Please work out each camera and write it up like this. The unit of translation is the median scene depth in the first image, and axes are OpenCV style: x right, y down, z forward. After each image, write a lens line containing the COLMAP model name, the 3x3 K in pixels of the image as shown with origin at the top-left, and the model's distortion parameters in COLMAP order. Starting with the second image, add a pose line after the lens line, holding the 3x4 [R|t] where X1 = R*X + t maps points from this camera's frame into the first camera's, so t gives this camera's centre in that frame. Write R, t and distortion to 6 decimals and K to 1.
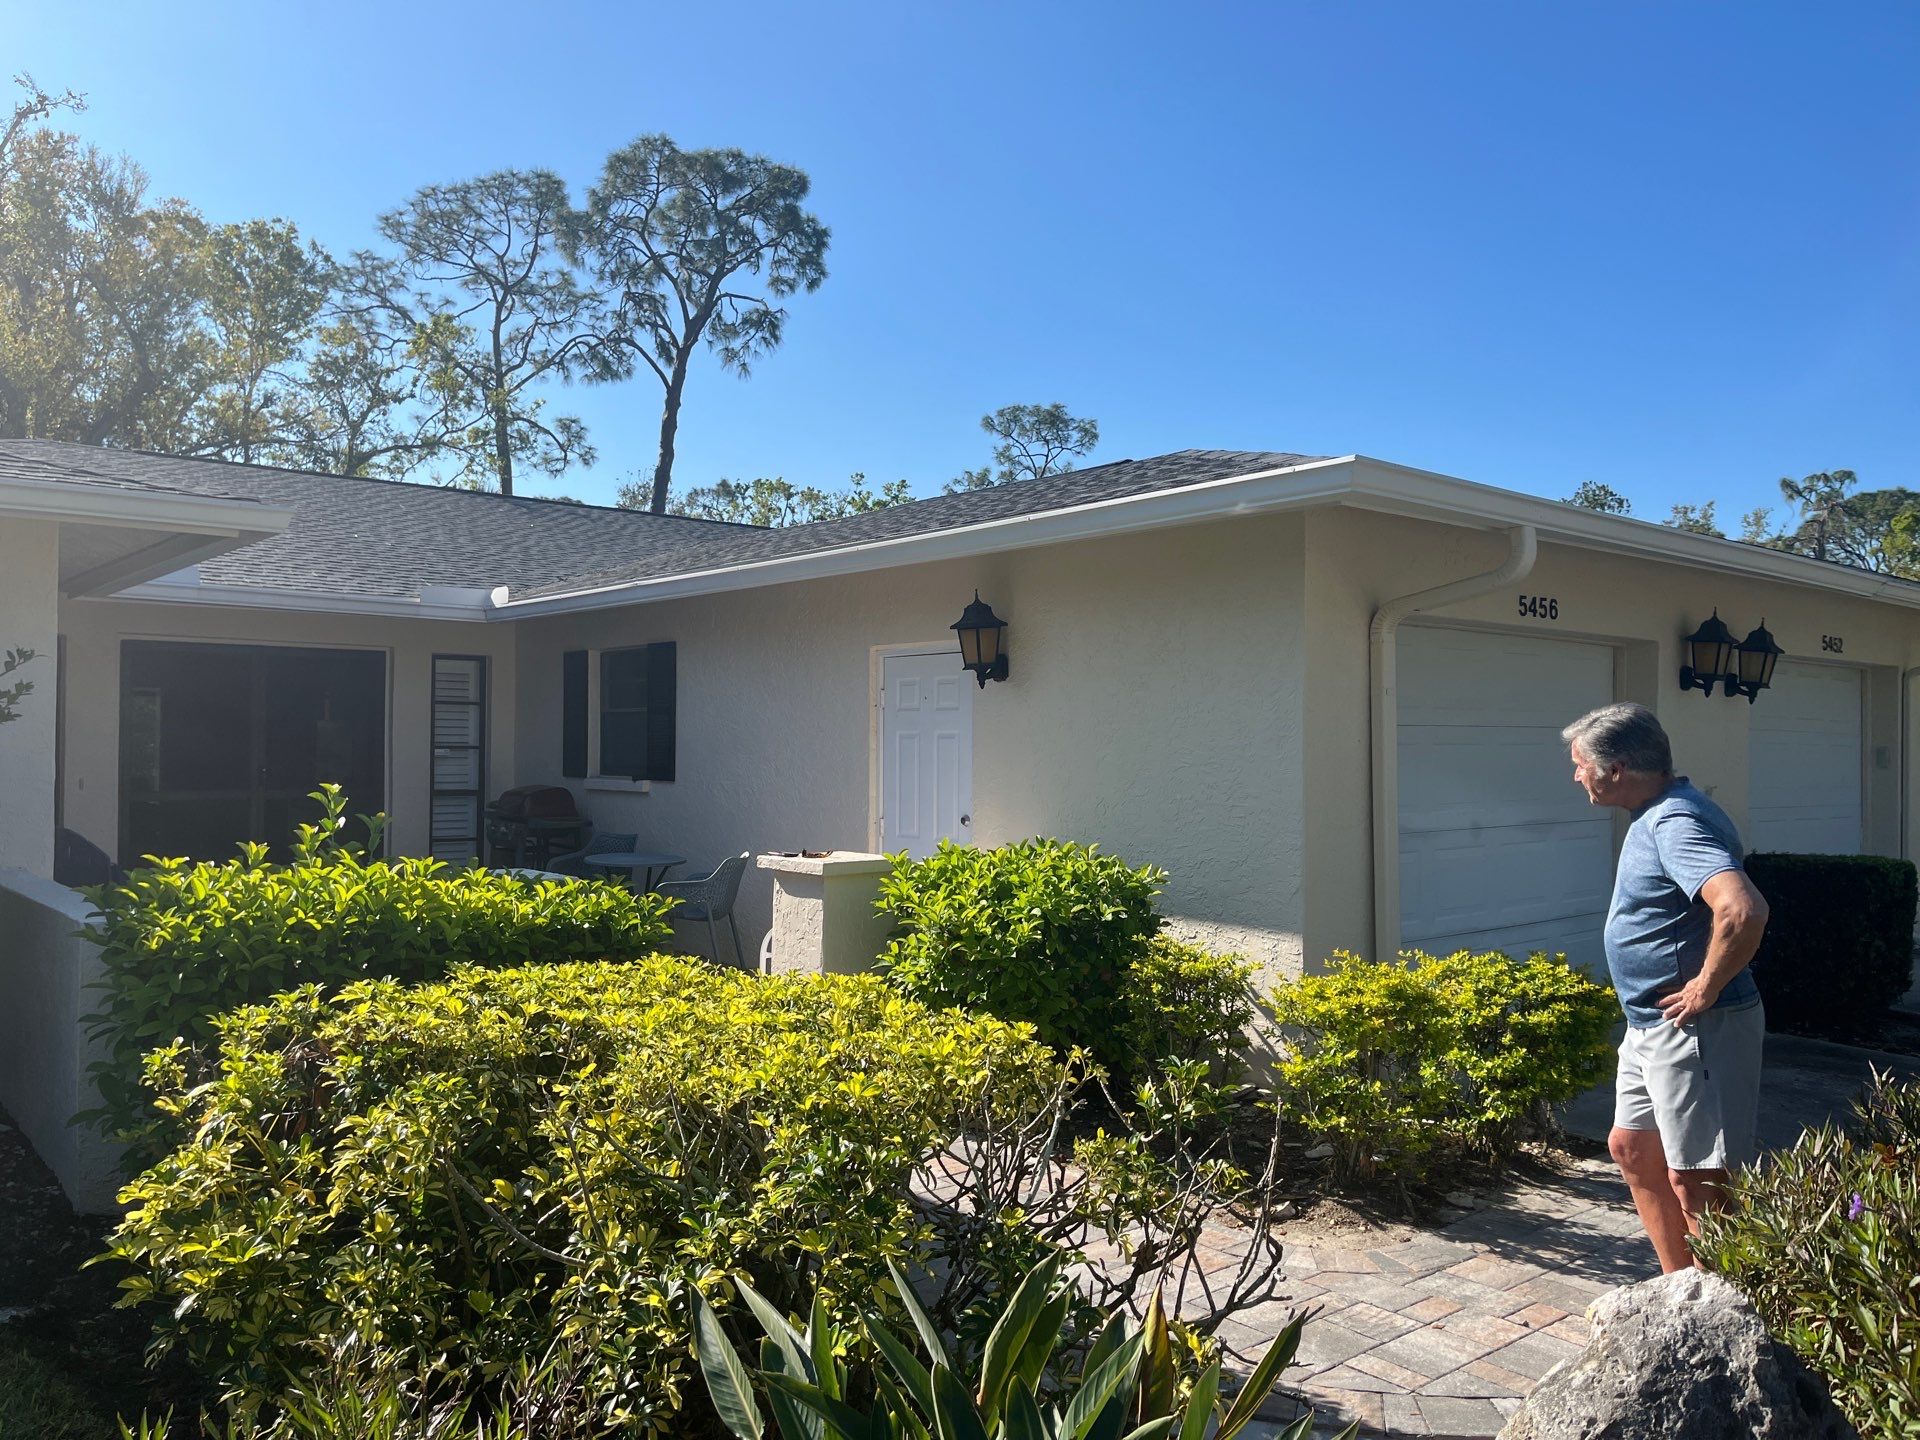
lens RADIAL K [[1433.7, 0, 960.0], [0, 1433.7, 720.0], [0, 0, 1]] dist [-0.002834, 0.003146]
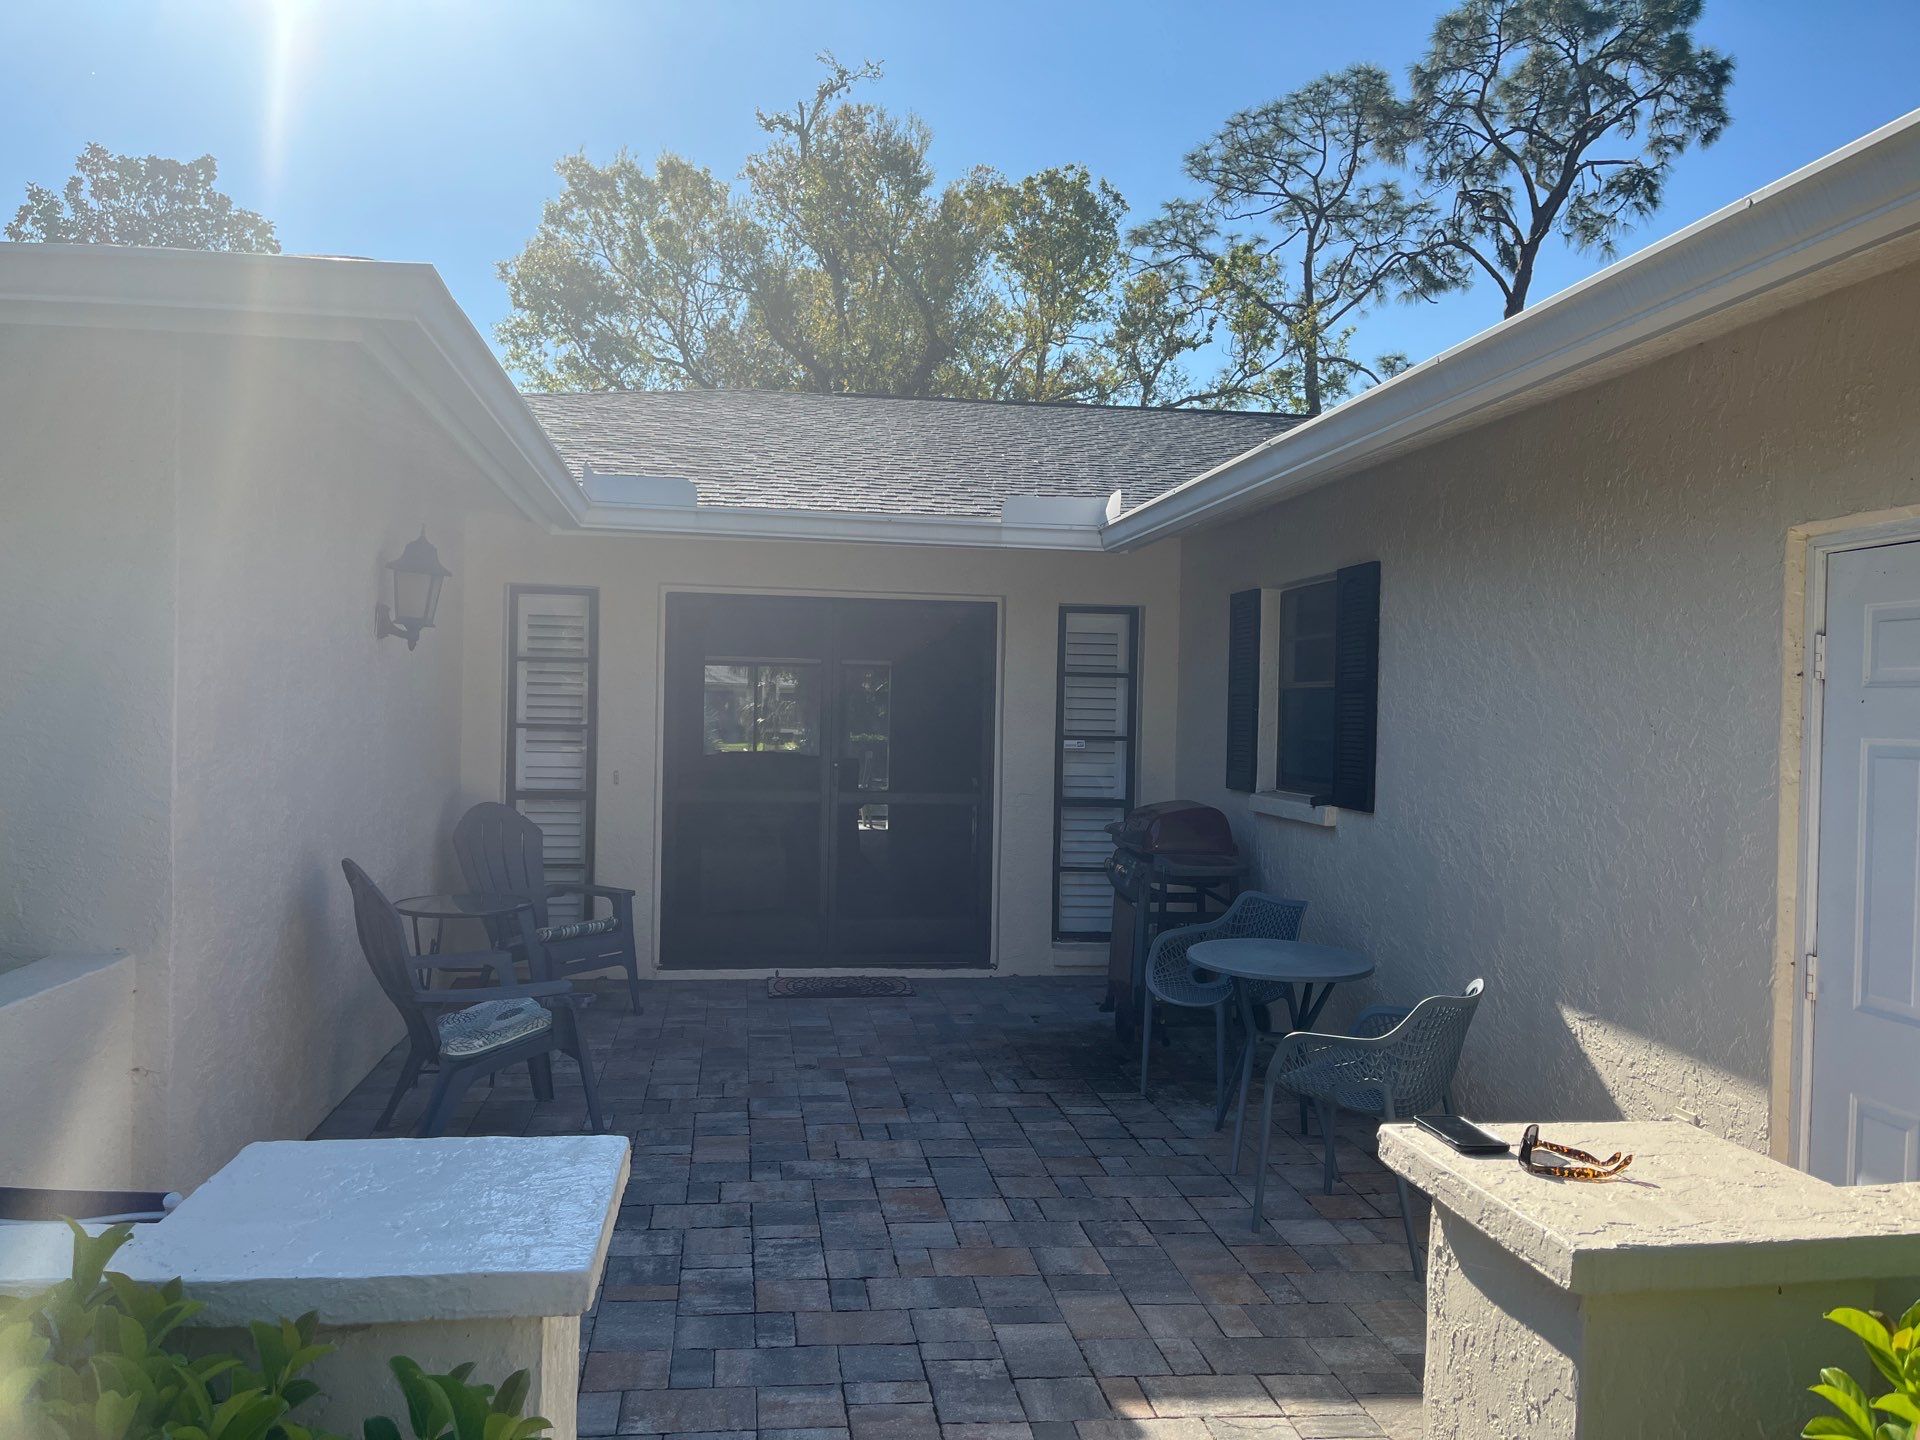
lens RADIAL K [[1417.7, 0, 960.0], [0, 1417.7, 720.0], [0, 0, 1]] dist [0.060236, -0.077193]
pose [[0.833946, 0.015877, -0.551618, -0.008389], [-0.006573, 0.999801, 0.018839, -0.000795], [0.551808, -0.012085, 0.833884, 0.134264]]
